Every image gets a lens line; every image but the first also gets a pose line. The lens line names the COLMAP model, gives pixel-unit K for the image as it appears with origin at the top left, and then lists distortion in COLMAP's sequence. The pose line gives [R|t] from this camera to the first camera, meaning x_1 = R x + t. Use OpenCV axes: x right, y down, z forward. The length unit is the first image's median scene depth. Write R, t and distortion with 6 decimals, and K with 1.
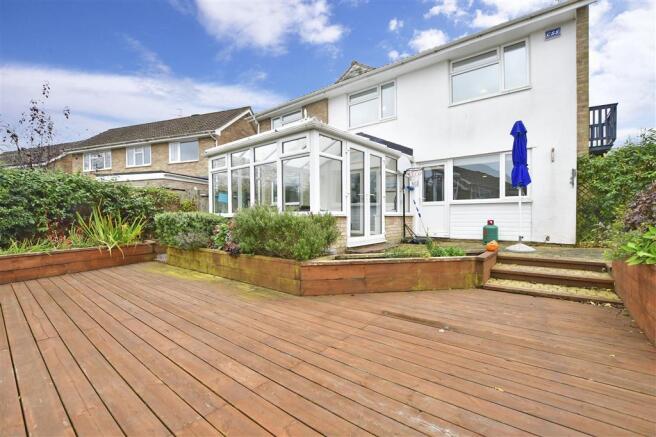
lens RADIAL K [[289.6, 0, 327.7], [0, 289.6, 220.9], [0, 0, 1]] dist [-0.028419, 0.001177]
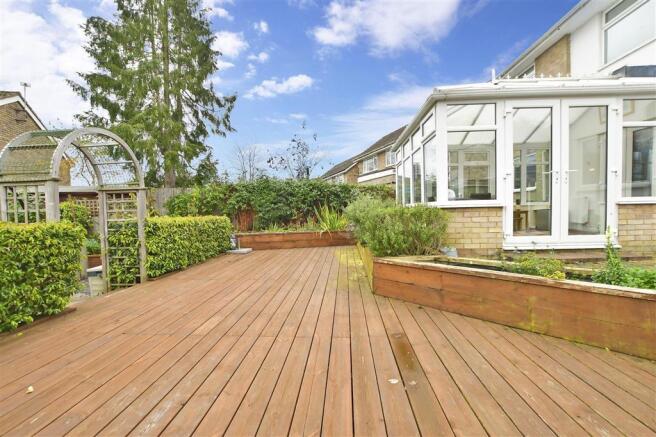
lens RADIAL K [[289.6, 0, 327.7], [0, 289.6, 220.9], [0, 0, 1]] dist [-0.028419, 0.001177]
pose [[0.576410, 0.024973, -0.816779, 0.488335], [0.004375, 0.999424, 0.033644, -0.006096], [0.817149, -0.022967, 0.575969, 0.290919]]
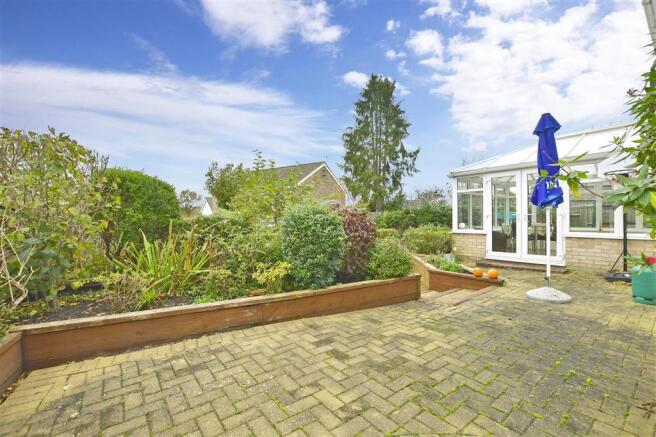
lens RADIAL K [[289.6, 0, 327.7], [0, 289.6, 220.9], [0, 0, 1]] dist [-0.028419, 0.001177]
pose [[-0.241846, 0.019858, -0.970111, 1.788516], [-0.004901, 0.999753, 0.021687, -0.117704], [0.970302, 0.010000, -0.241689, 0.779802]]
